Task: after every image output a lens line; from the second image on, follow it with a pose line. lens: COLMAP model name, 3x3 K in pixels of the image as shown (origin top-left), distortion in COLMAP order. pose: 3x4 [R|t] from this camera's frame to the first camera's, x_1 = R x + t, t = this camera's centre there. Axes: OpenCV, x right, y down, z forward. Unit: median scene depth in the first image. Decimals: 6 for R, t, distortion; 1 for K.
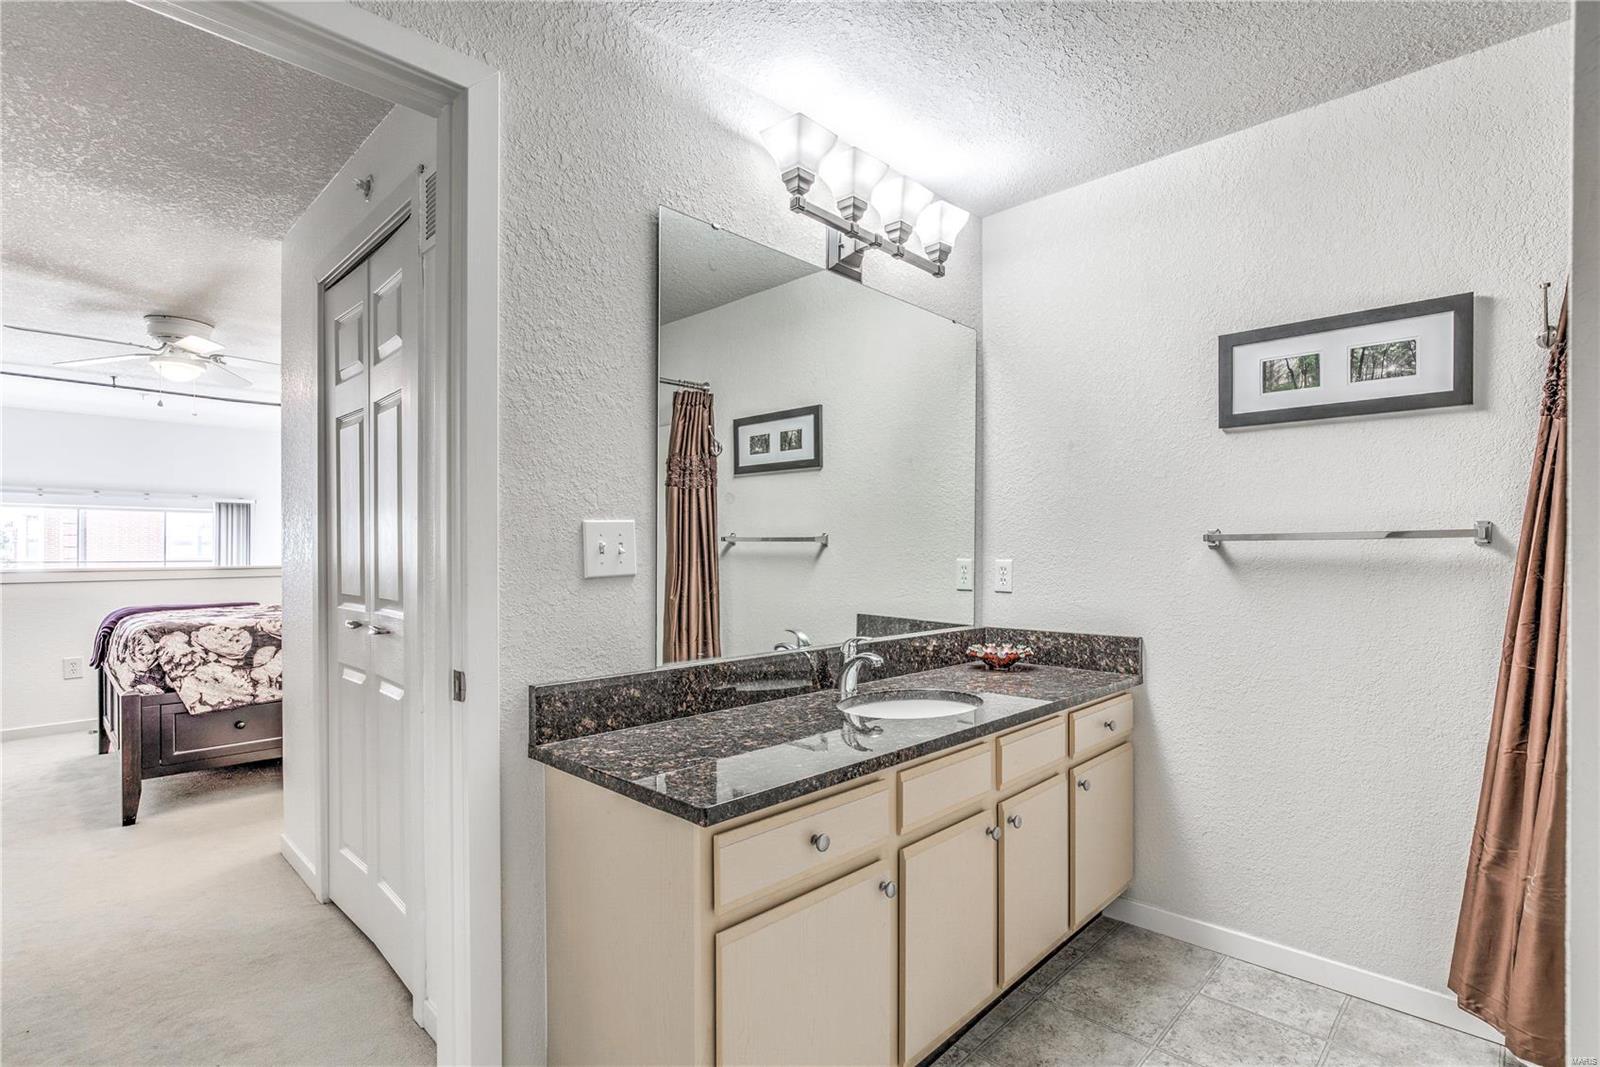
lens RADIAL K [[736.6, 0, 798.8], [0, 736.6, 540.3], [0, 0, 1]] dist [-0.010722, -0.001656]
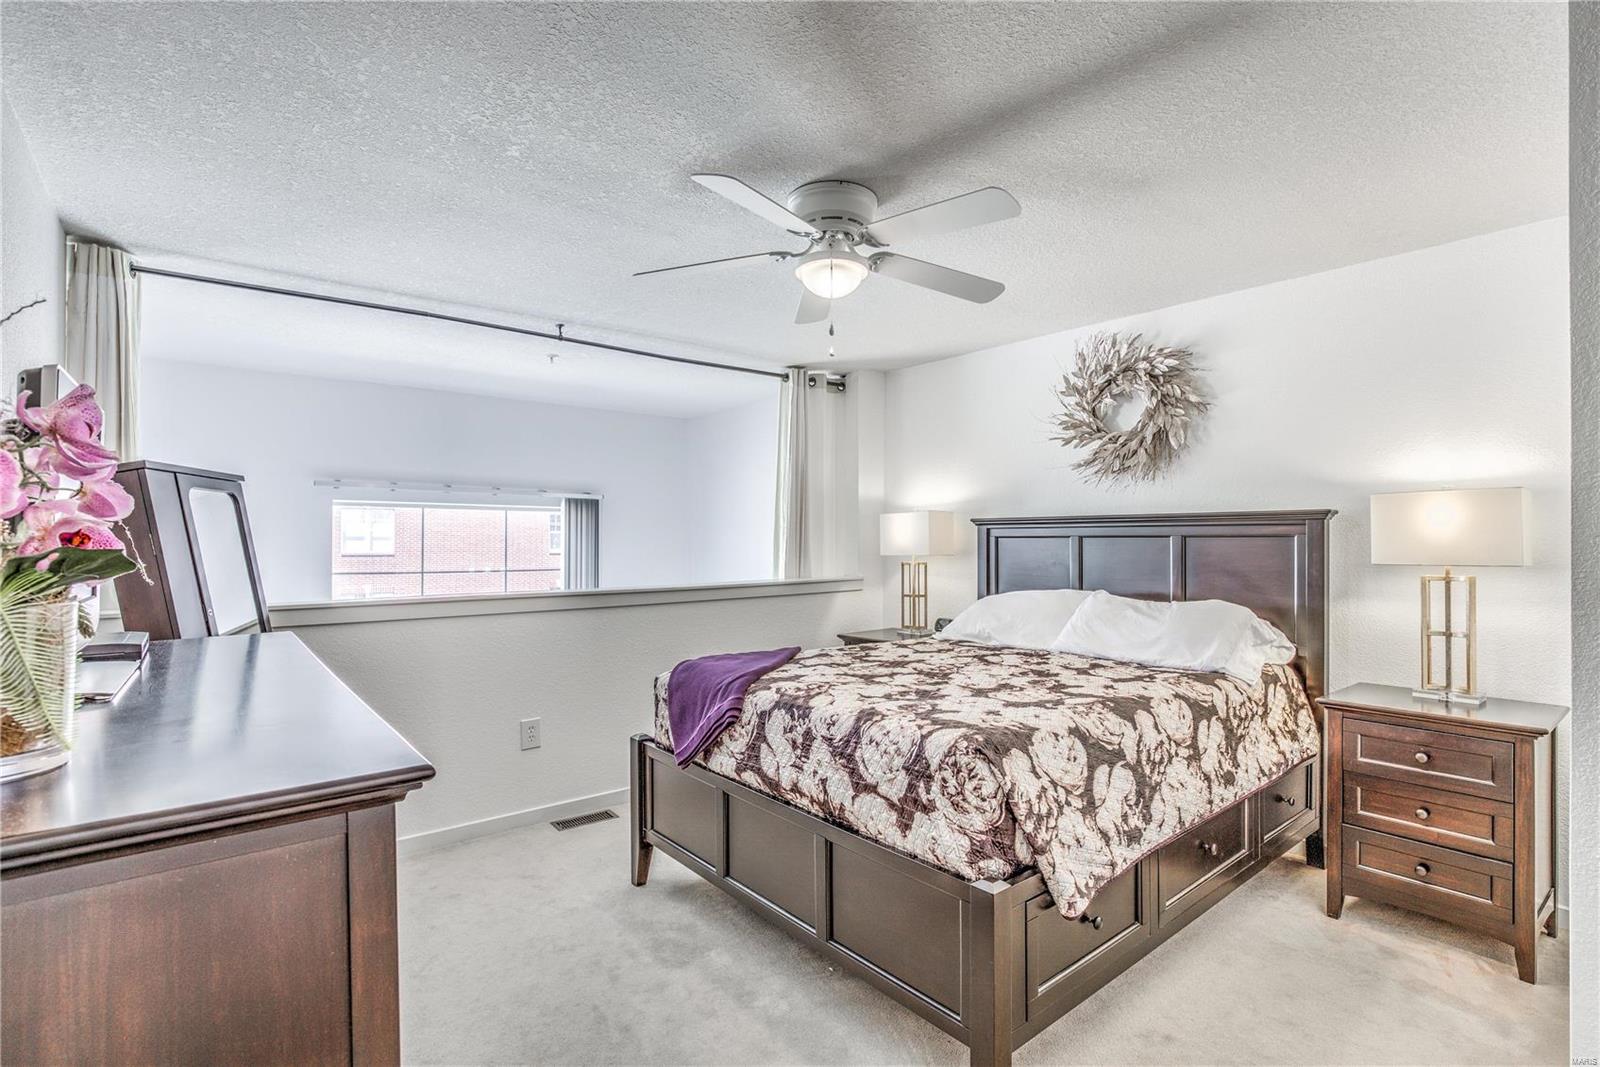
lens RADIAL K [[736.6, 0, 795.3], [0, 736.6, 528.3], [0, 0, 1]] dist [-0.010722, -0.001656]
pose [[0.992979, -0.000903, -0.118291, -0.585362], [0.000164, 0.999980, -0.006254, -0.017554], [0.118294, 0.006191, 0.992959, 0.286650]]
